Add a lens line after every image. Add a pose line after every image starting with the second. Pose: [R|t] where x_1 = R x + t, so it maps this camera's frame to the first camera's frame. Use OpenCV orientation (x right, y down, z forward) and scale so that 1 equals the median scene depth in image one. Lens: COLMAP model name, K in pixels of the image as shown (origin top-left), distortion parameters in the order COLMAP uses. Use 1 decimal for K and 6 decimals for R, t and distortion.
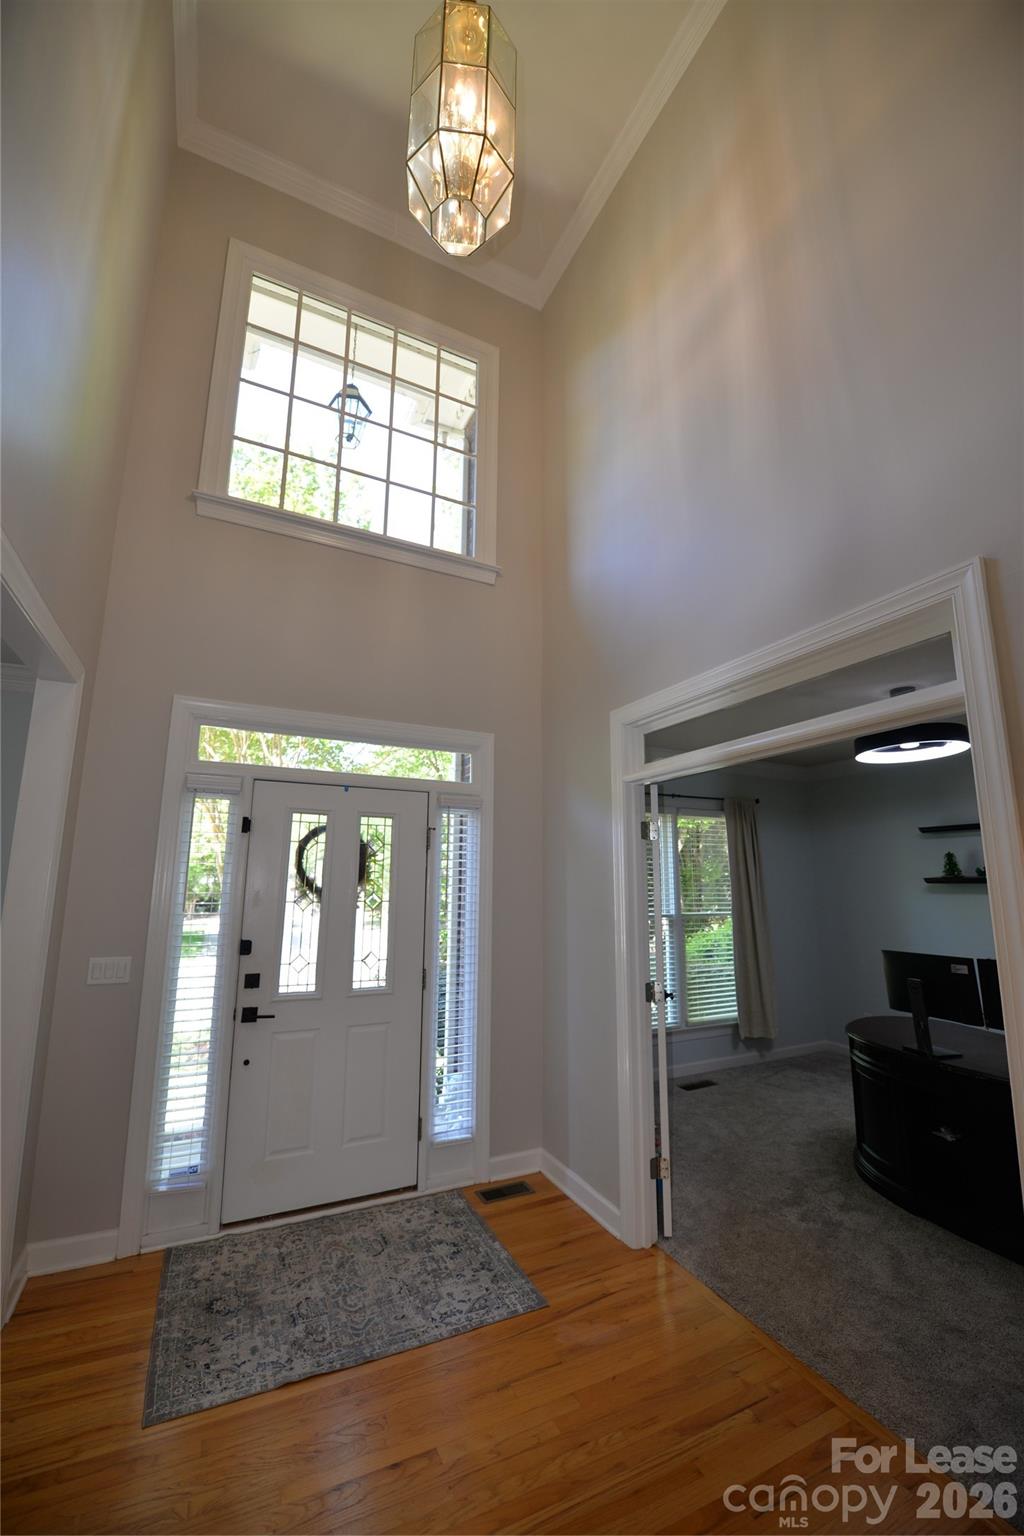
lens RADIAL K [[610.4, 0, 509.4], [0, 610.4, 771.0], [0, 0, 1]] dist [-0.016294, -0.002780]
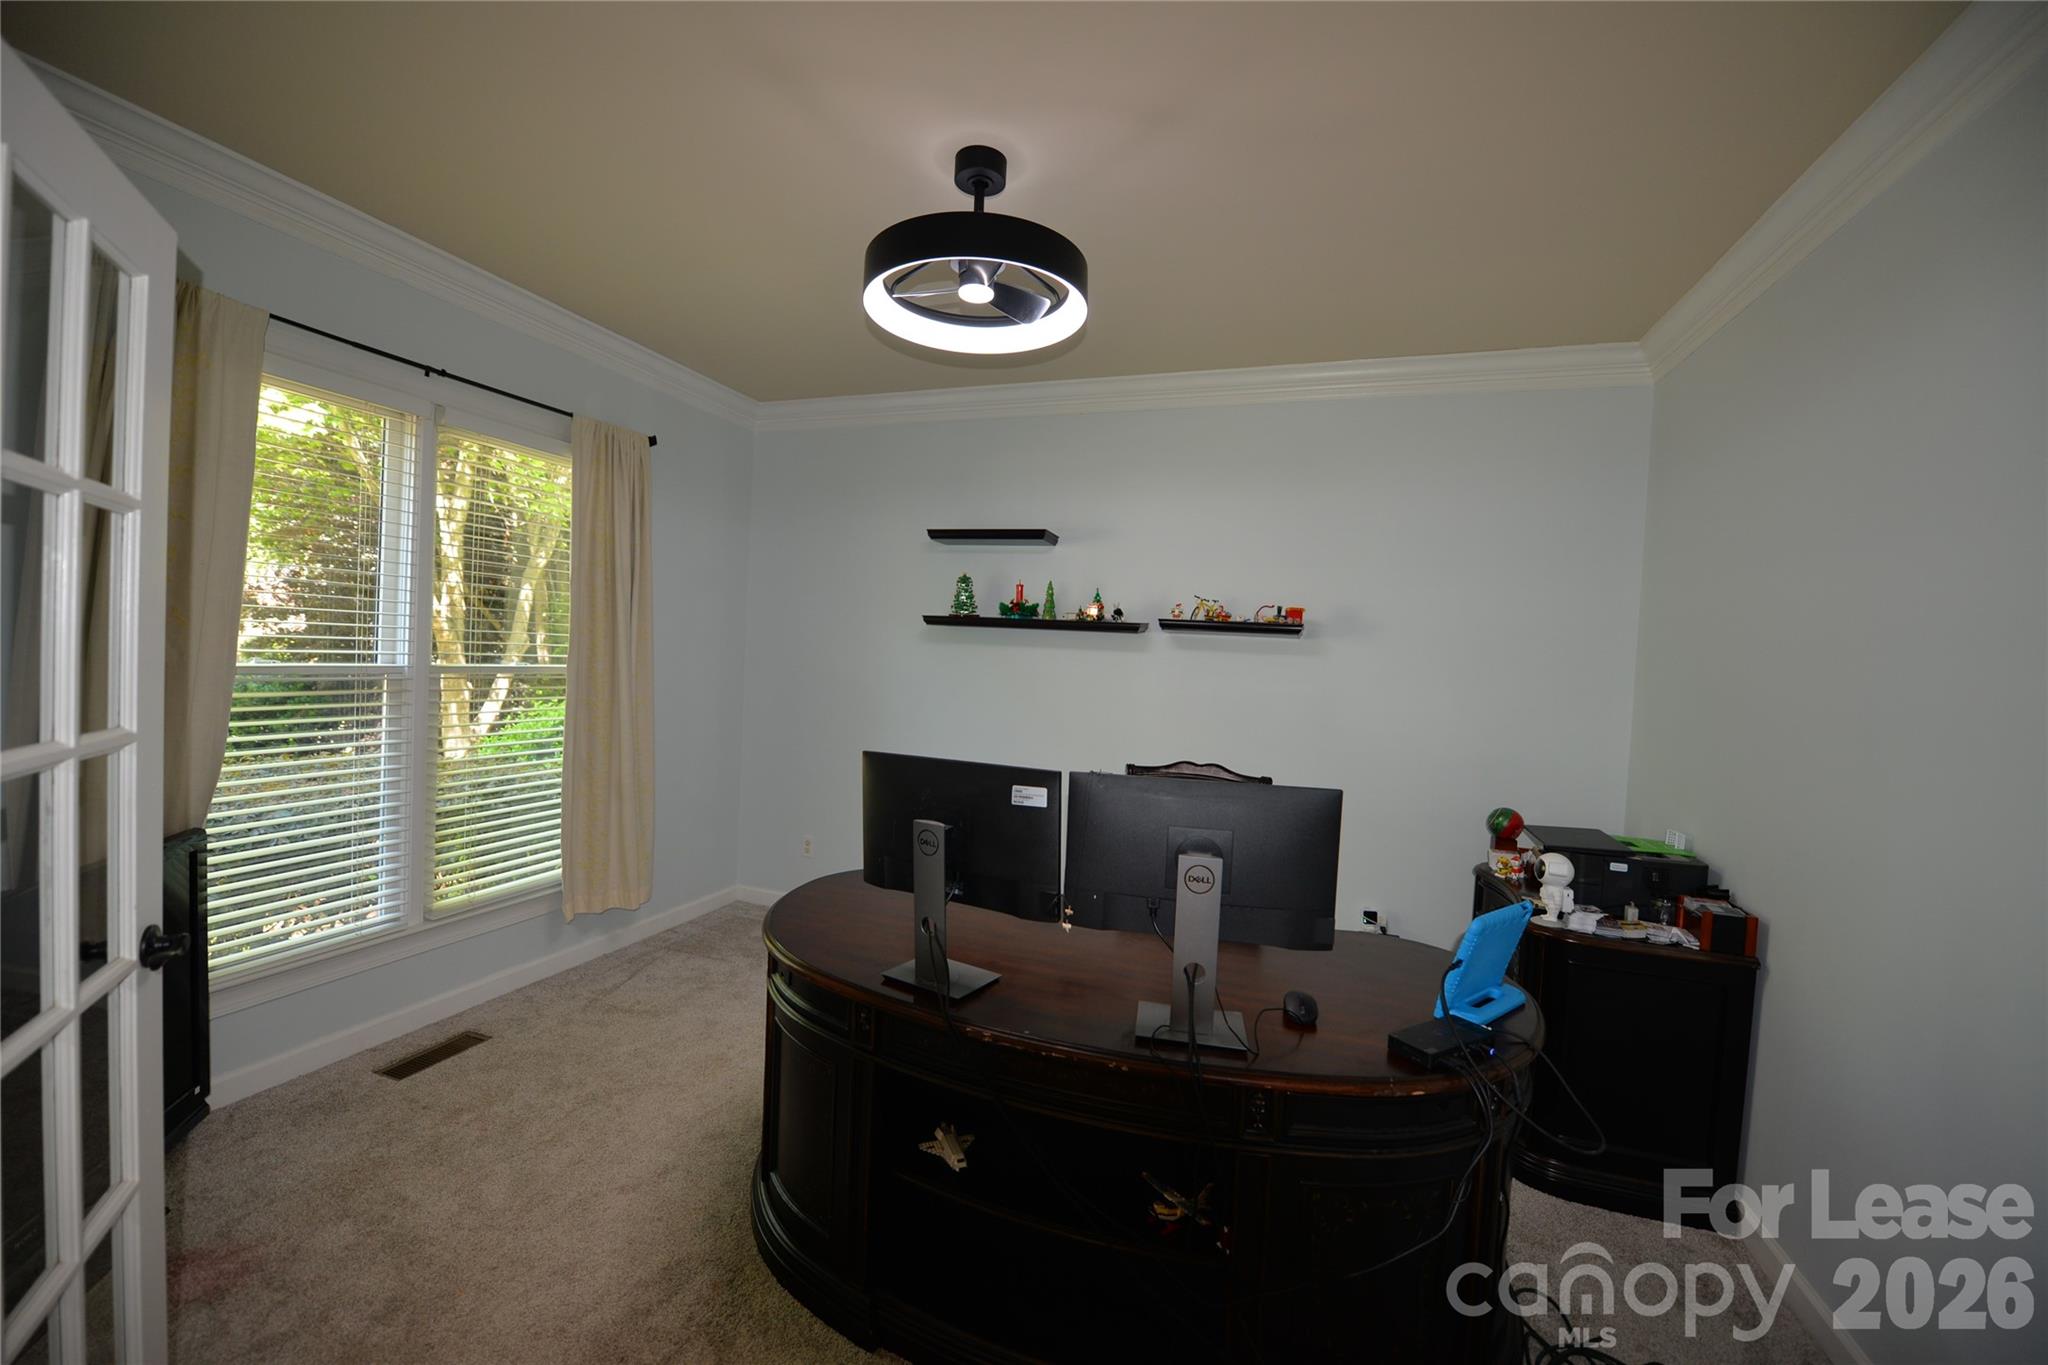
lens RADIAL K [[813.8, 0, 1021.4], [0, 813.8, 678.8], [0, 0, 1]] dist [-0.016294, -0.002780]
pose [[0.718678, 0.007847, 0.695298, 0.344837], [-0.167661, 0.972389, 0.162325, 0.156624], [-0.674827, -0.233234, 0.700151, 0.621749]]
